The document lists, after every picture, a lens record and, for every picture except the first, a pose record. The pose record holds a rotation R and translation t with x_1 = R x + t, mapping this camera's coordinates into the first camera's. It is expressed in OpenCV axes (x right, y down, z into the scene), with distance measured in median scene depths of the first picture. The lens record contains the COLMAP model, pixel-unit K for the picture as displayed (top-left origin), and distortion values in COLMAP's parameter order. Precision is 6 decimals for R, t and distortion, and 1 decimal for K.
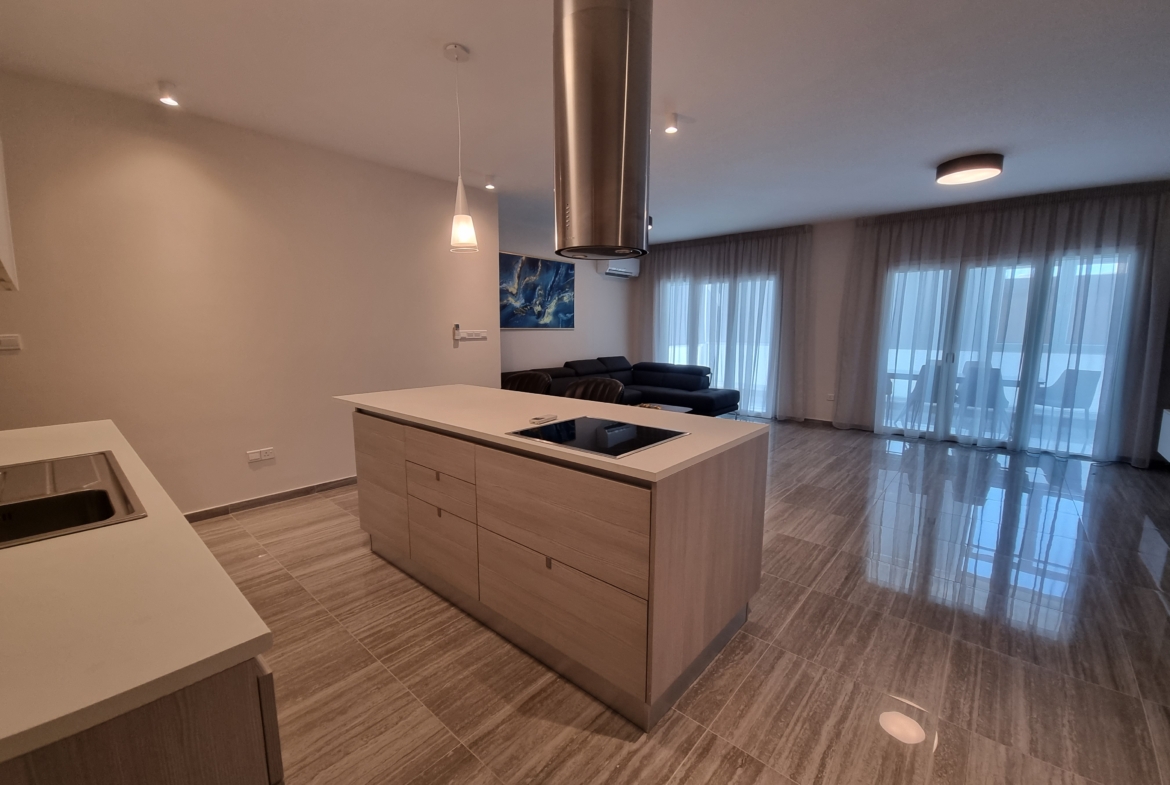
lens RADIAL K [[475.2, 0, 585.4], [0, 475.2, 395.7], [0, 0, 1]] dist [-0.003226, -0.001022]
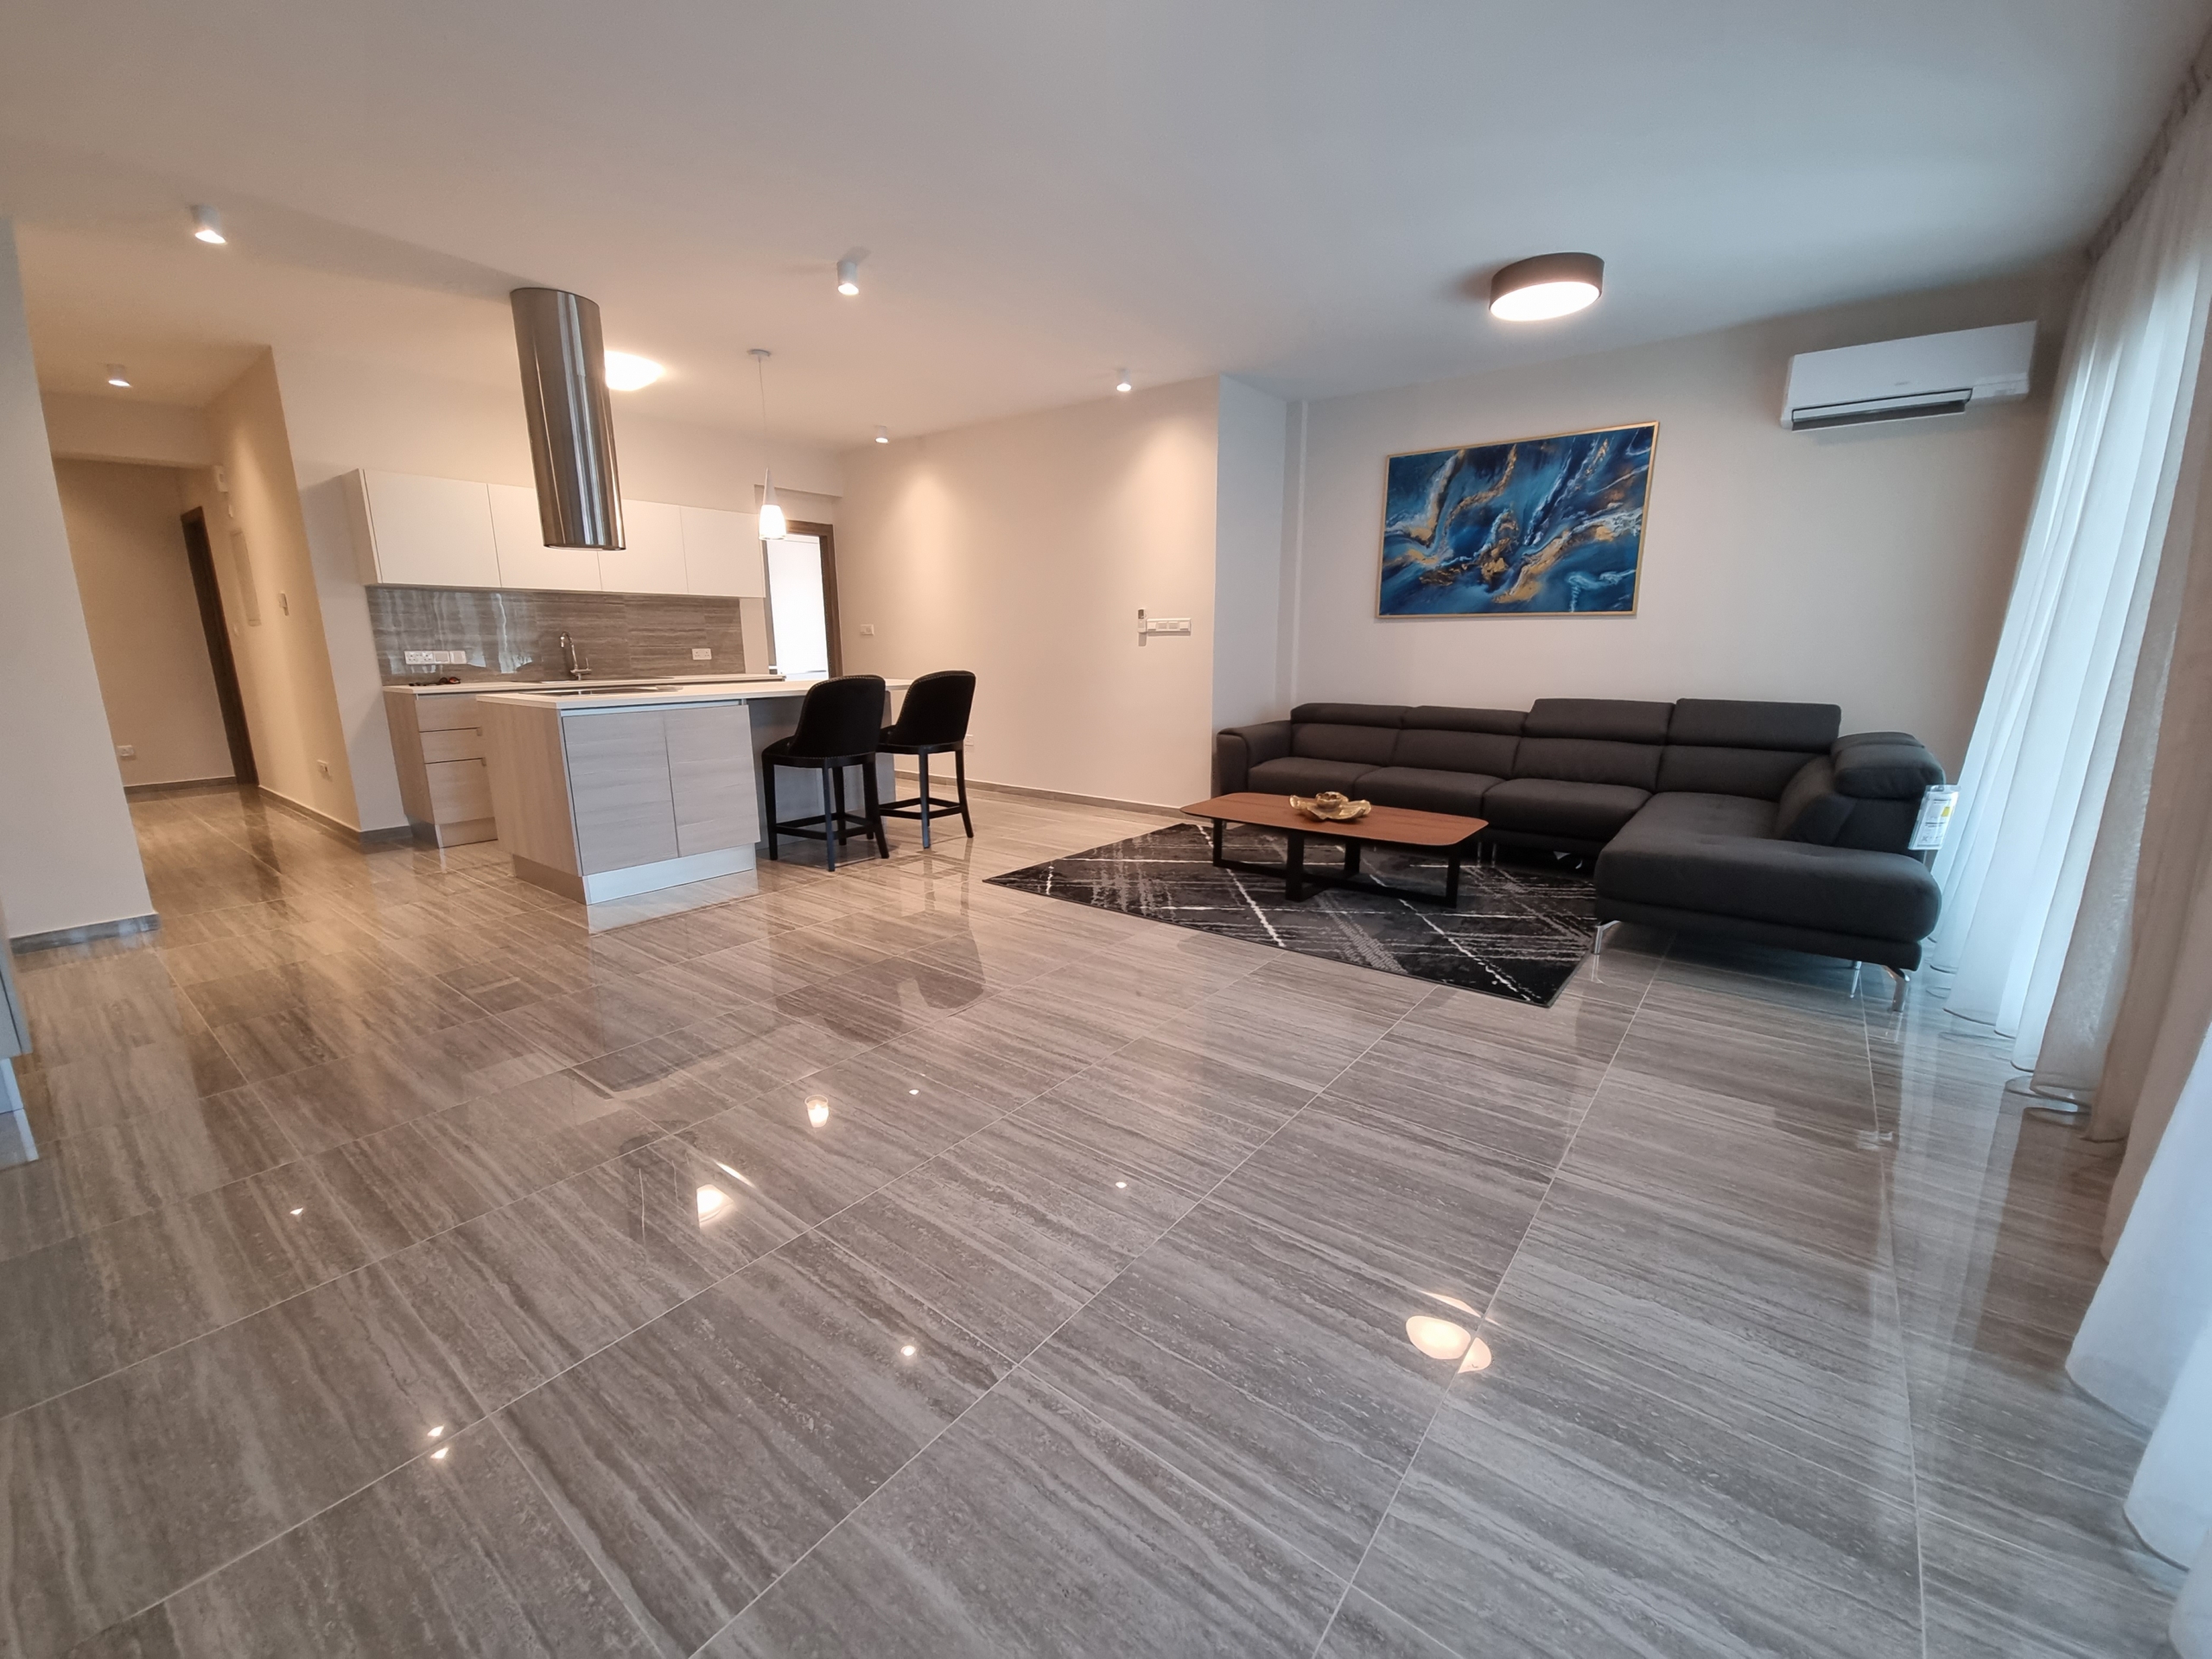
lens RADIAL K [[897.1, 0, 1105.5], [0, 897.1, 834.6], [0, 0, 1]] dist [-0.003496, -0.000047]
pose [[0.057806, 0.211354, -0.975699, 0.747854], [-0.140947, 0.969271, 0.201611, -0.066590], [0.988328, 0.125868, 0.085820, 0.646777]]
